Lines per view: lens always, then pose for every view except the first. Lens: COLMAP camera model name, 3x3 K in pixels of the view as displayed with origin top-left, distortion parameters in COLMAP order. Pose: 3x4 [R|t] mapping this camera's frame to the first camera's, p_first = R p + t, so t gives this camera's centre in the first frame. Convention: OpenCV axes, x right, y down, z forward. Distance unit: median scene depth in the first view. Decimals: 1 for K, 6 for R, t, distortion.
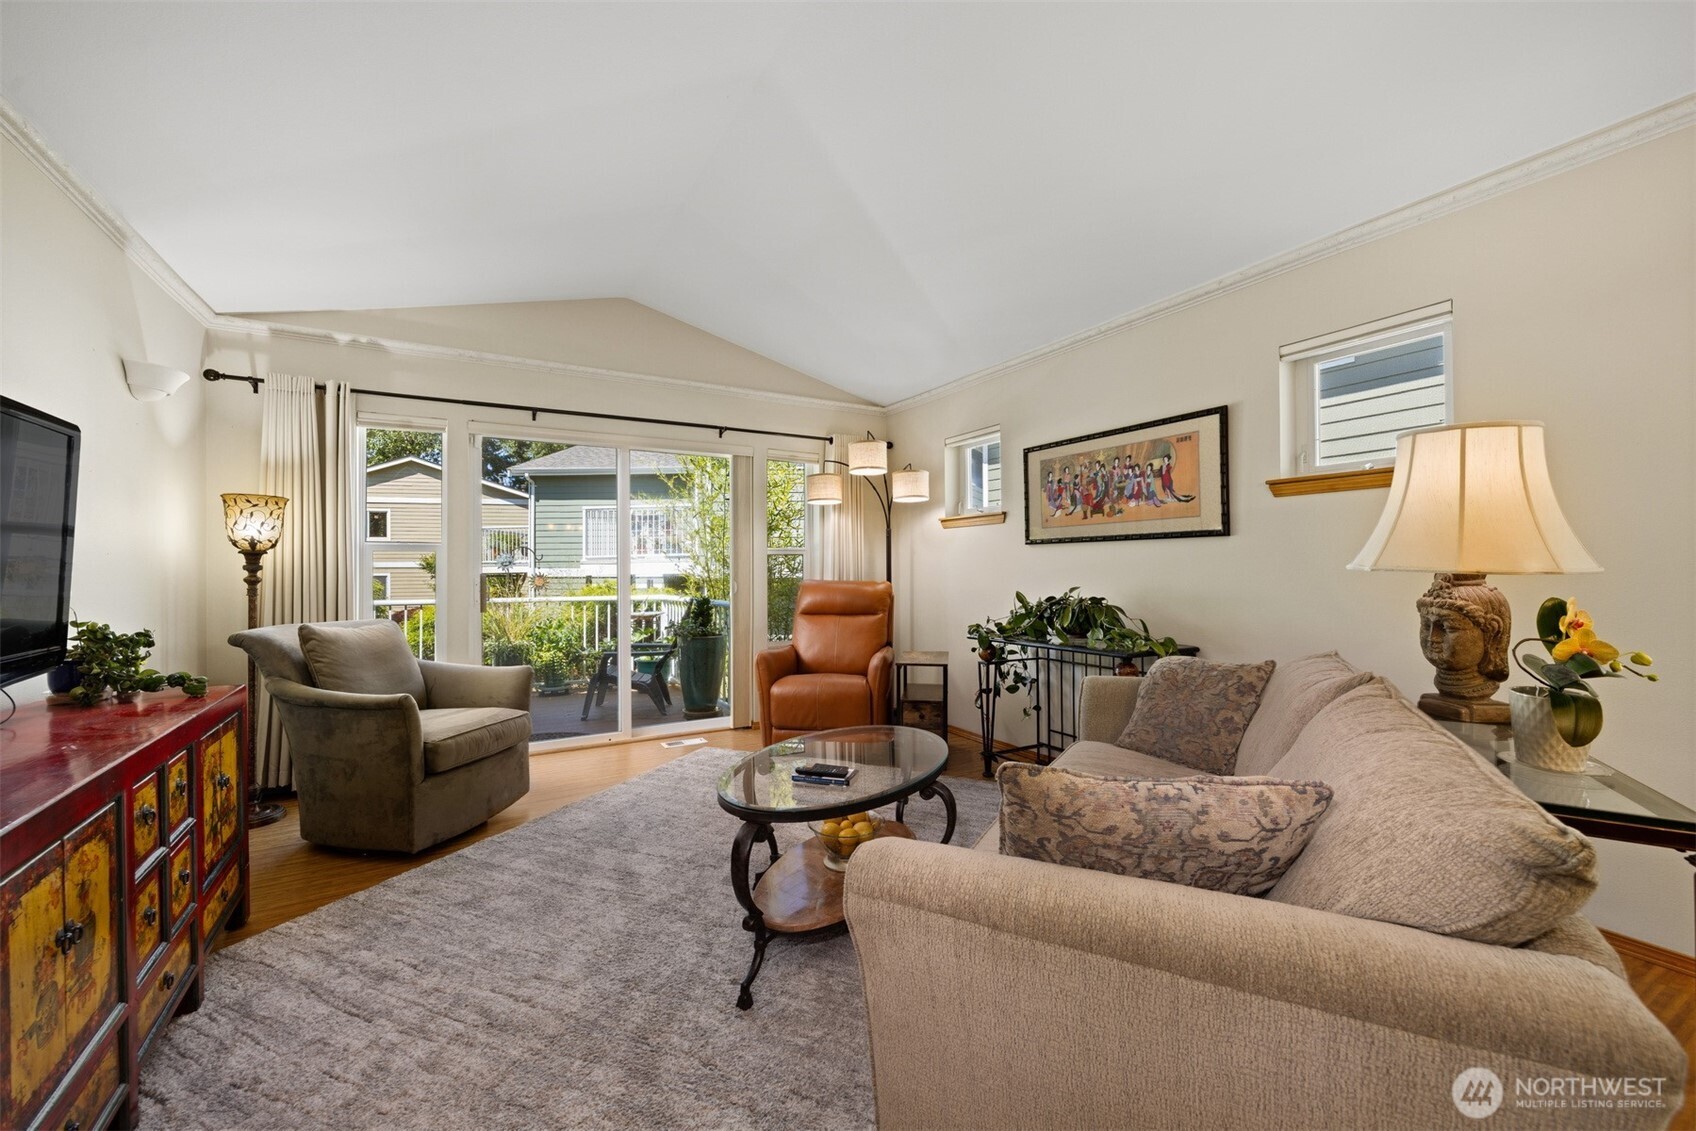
lens RADIAL K [[671.0, 0, 848.6], [0, 671.0, 560.4], [0, 0, 1]] dist [0.001280, 0.000190]
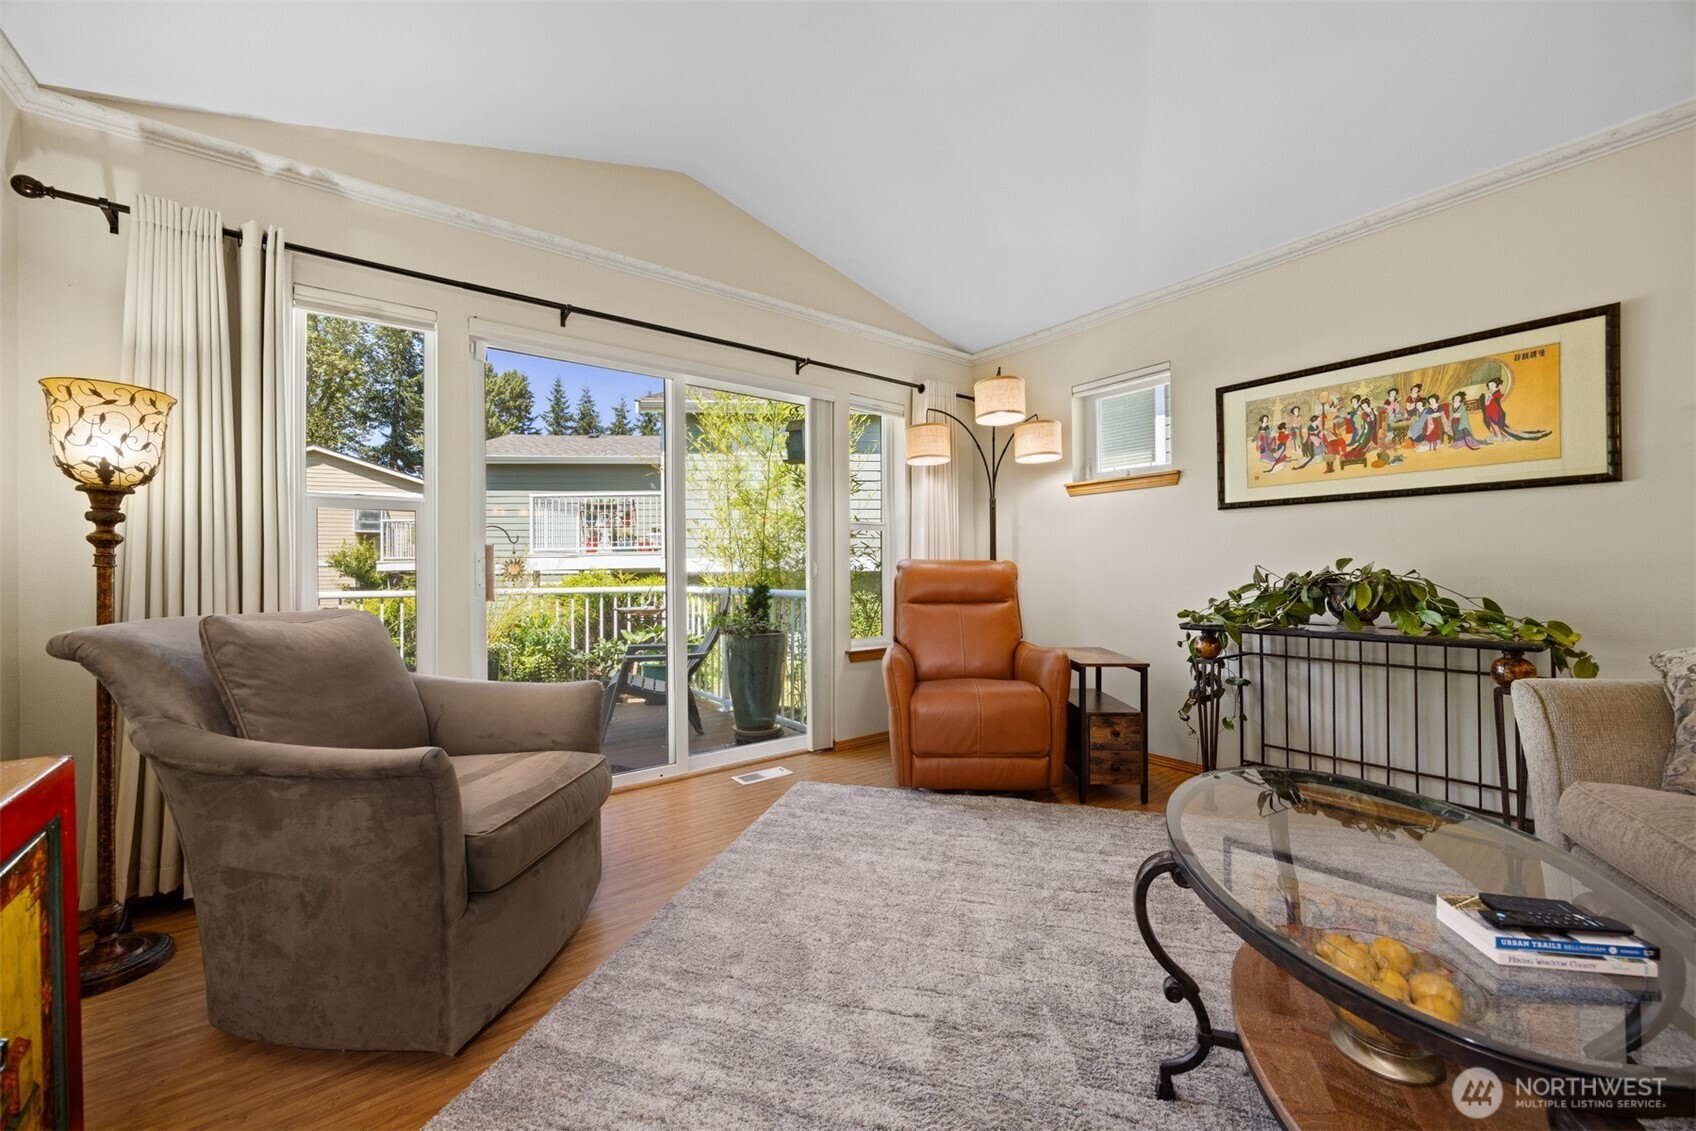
lens RADIAL K [[650.6, 0, 858.0], [0, 650.6, 562.5], [0, 0, 1]] dist [-0.007071, 0.000334]
pose [[0.992256, -0.000349, 0.124211, -0.278194], [0.000002, 0.999996, 0.002798, 0.039703], [-0.124212, -0.002776, 0.992252, 0.326418]]
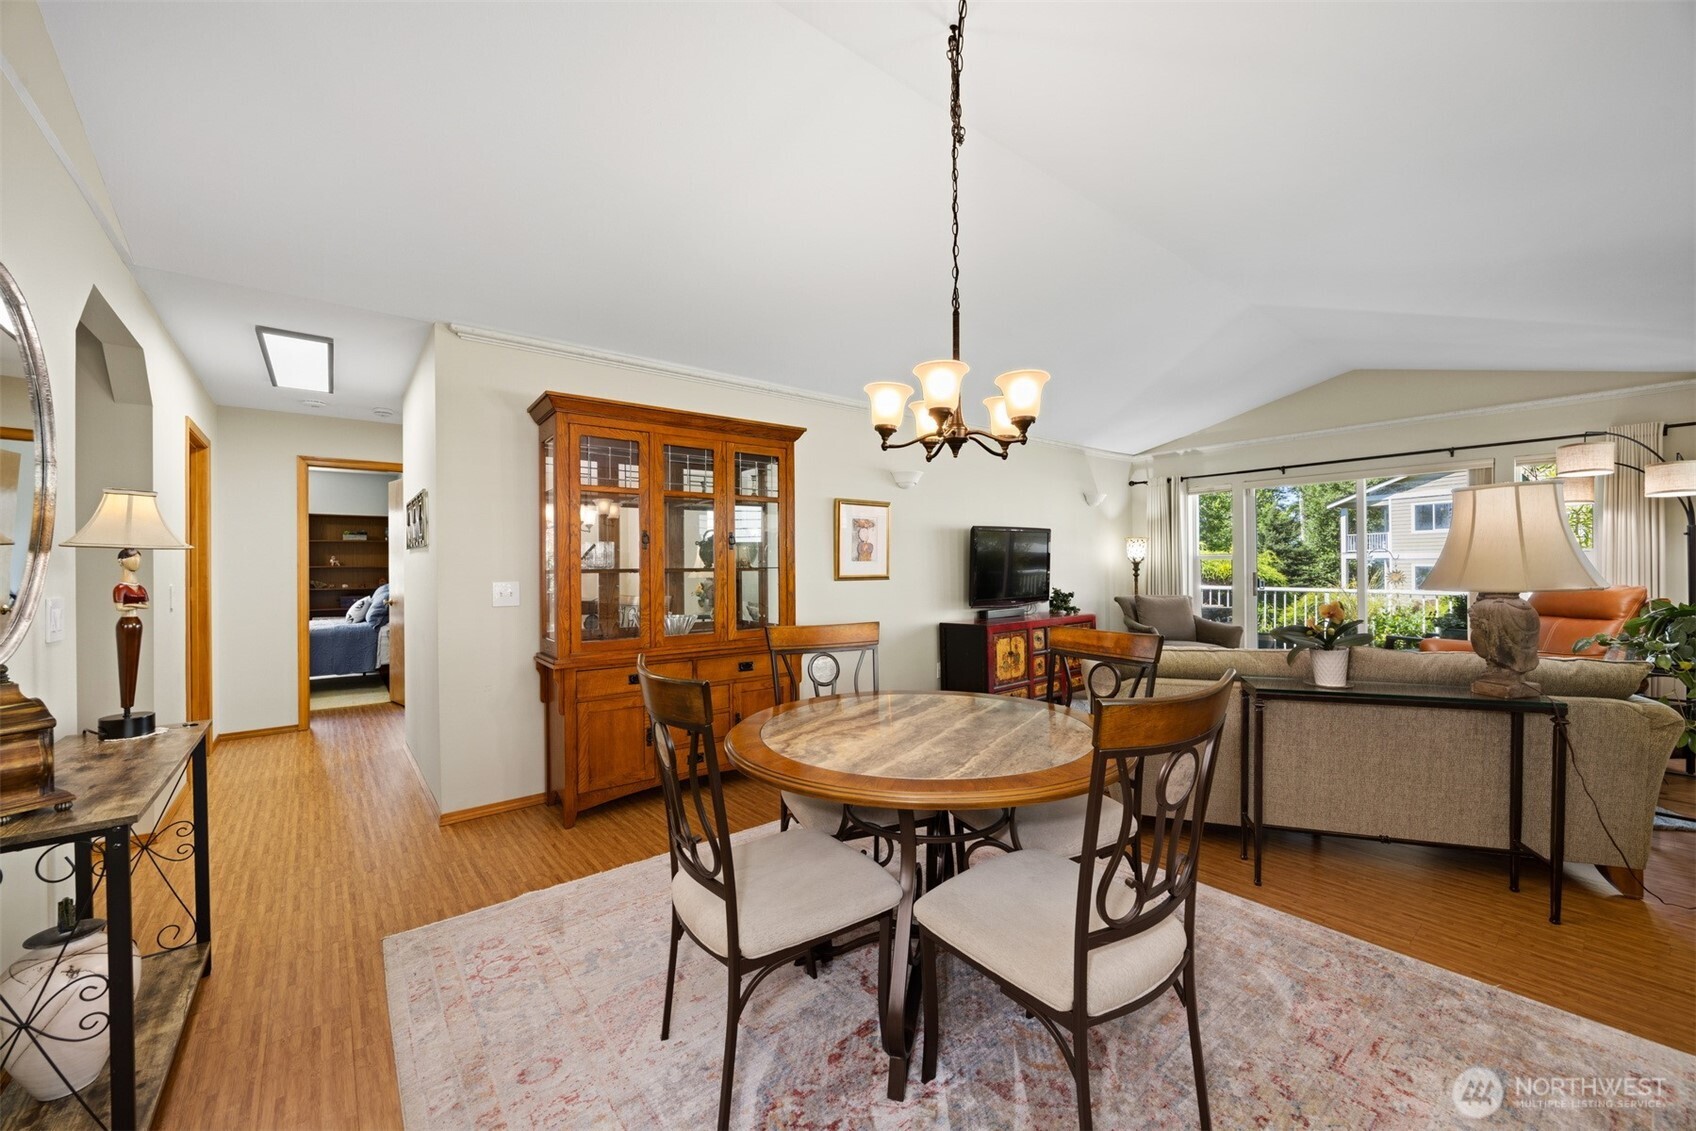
lens RADIAL K [[650.6, 0, 846.3], [0, 650.6, 563.1], [0, 0, 1]] dist [-0.007071, 0.000334]
pose [[0.141798, 0.009644, -0.989849, 0.974402], [0.020732, 0.999704, 0.012710, -0.049113], [0.989678, -0.022323, 0.141556, -0.242074]]
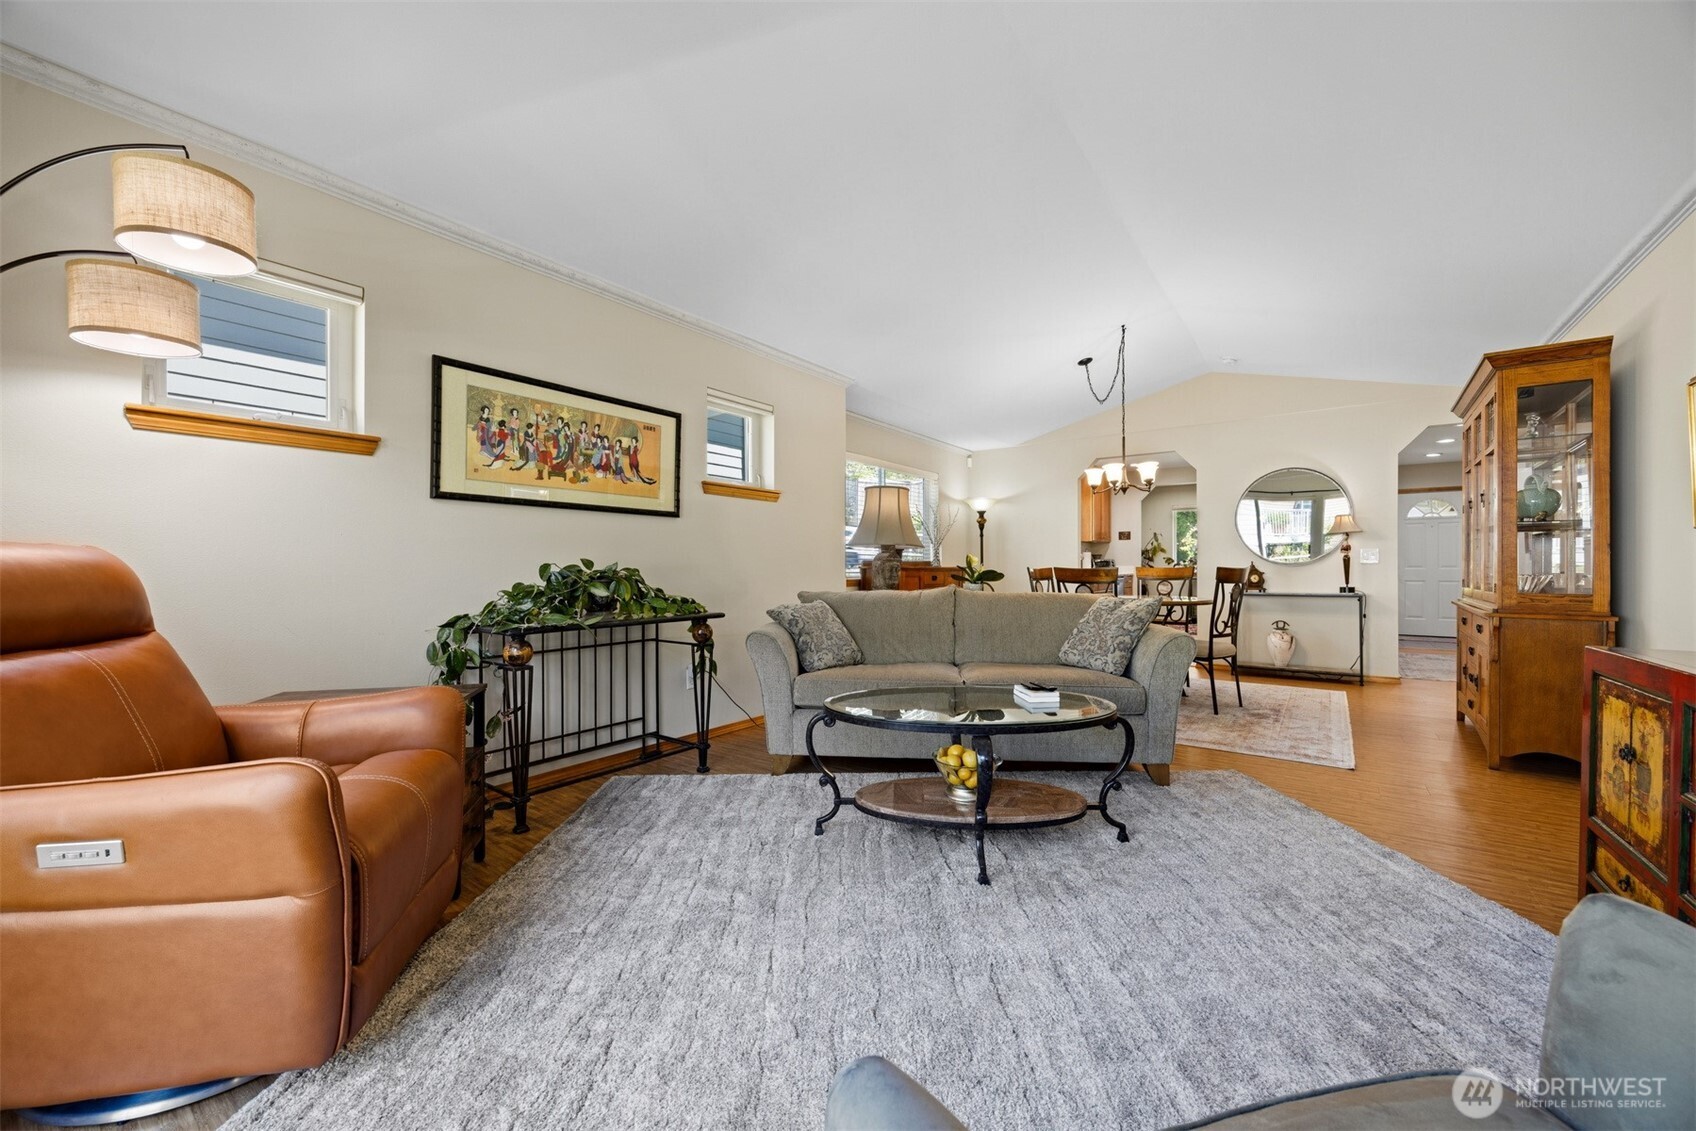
lens RADIAL K [[650.6, 0, 798.5], [0, 650.6, 579.2], [0, 0, 1]] dist [-0.007071, 0.000334]
pose [[-0.351727, 0.002121, 0.936100, -0.523831], [-0.002286, 0.999993, -0.003124, 0.065176], [-0.936100, -0.003238, -0.351720, 0.980396]]
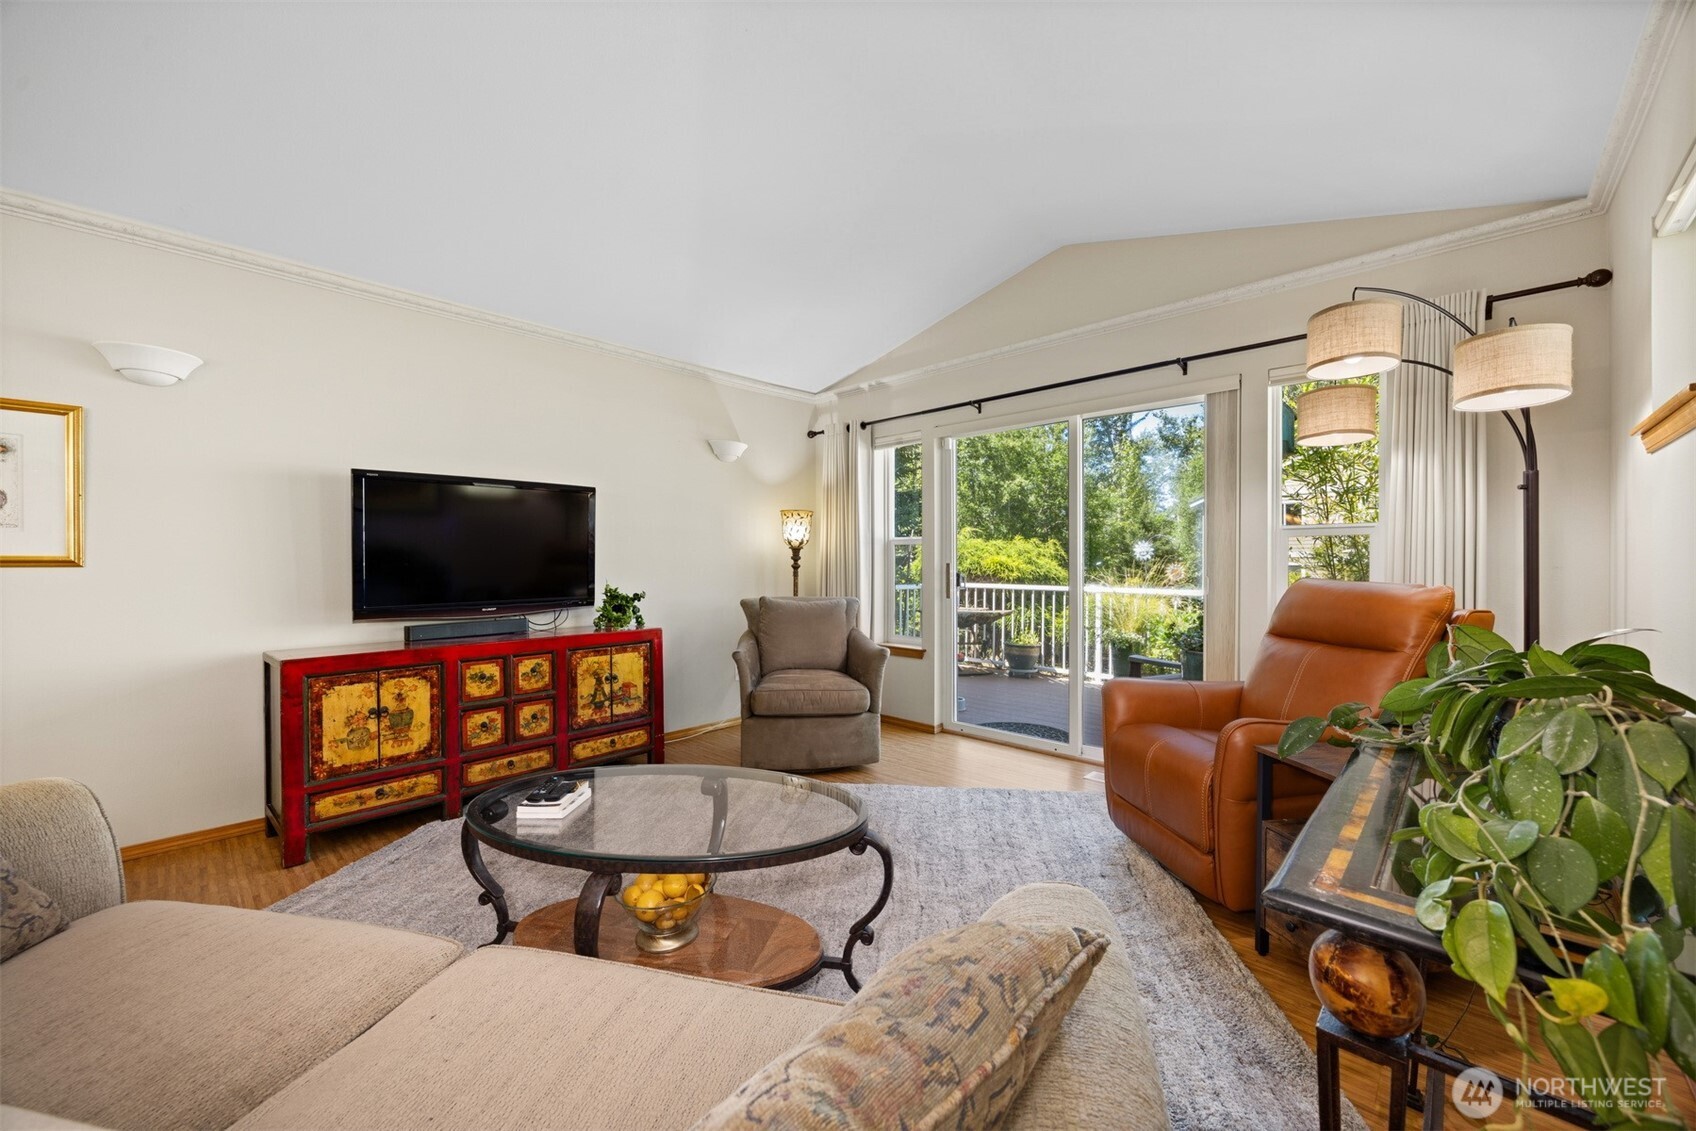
lens RADIAL K [[650.6, 0, 854.0], [0, 650.6, 563.8], [0, 0, 1]] dist [-0.007071, 0.000334]
pose [[0.264731, 0.017898, -0.964156, 0.483166], [0.010691, 0.999712, 0.021493, -0.005325], [0.964263, -0.015997, 0.264463, 0.618085]]
